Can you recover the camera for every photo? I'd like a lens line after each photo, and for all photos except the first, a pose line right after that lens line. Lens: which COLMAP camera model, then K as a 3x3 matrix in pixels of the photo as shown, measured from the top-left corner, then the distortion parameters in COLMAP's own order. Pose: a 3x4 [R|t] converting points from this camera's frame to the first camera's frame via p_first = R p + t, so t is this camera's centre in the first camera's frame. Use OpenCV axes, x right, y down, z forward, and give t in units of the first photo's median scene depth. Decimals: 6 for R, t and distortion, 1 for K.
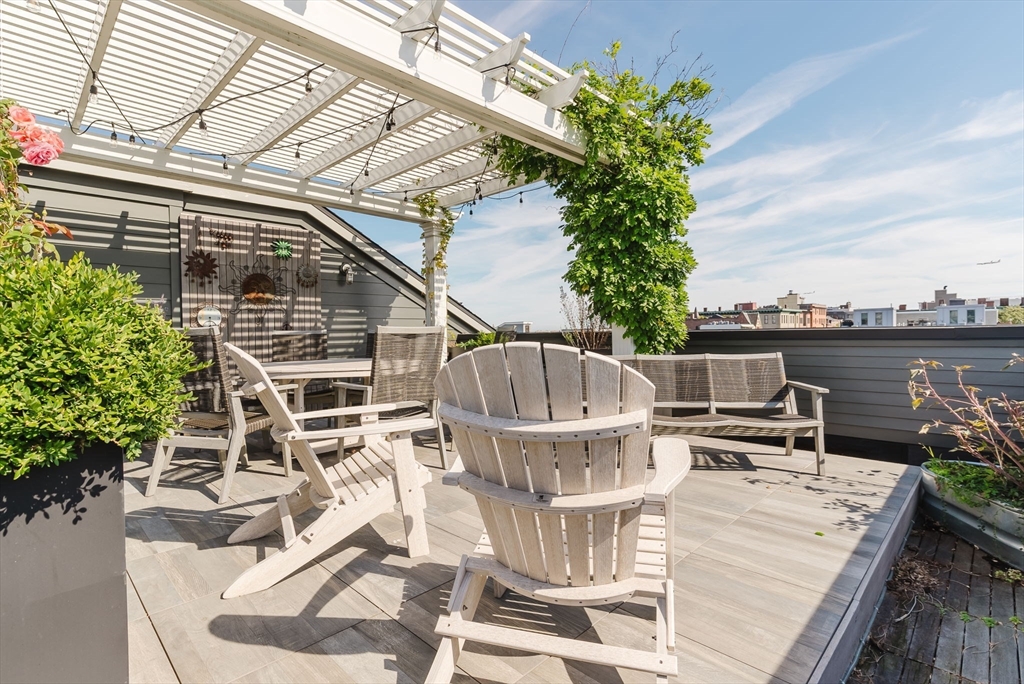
lens RADIAL K [[489.0, 0, 512.1], [0, 489.0, 344.8], [0, 0, 1]] dist [0.000195, 0.000677]
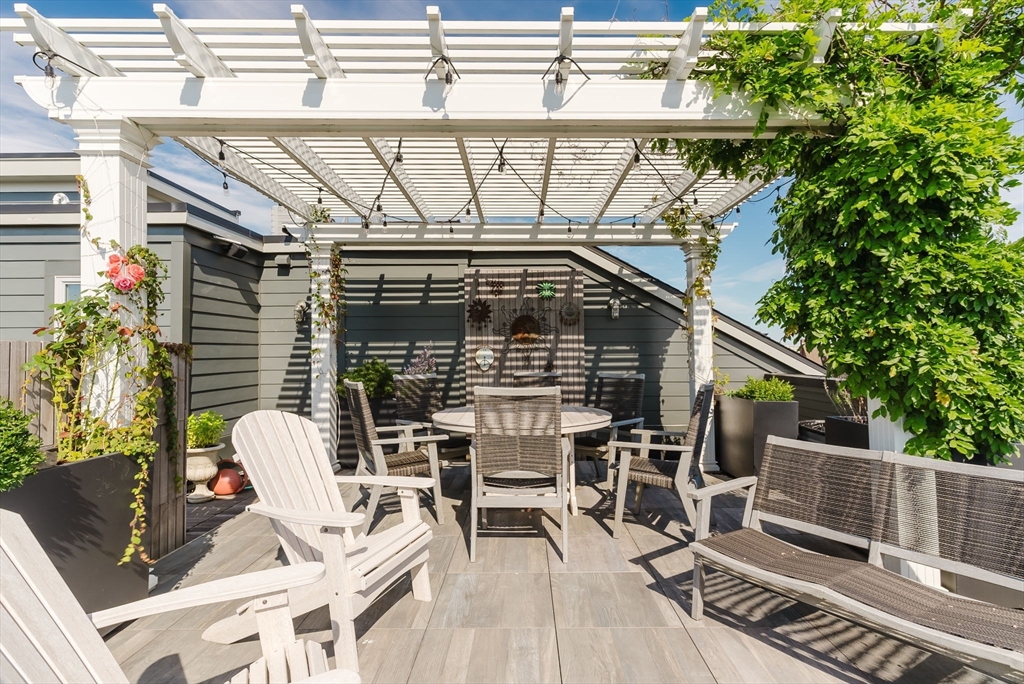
lens RADIAL K [[507.3, 0, 535.8], [0, 507.3, 336.6], [0, 0, 1]] dist [0.000521, 0.000087]
pose [[0.708674, -0.010443, -0.705459, 0.281488], [-0.023022, 0.999016, -0.037916, -0.057881], [0.705161, 0.043112, 0.707736, 0.234712]]
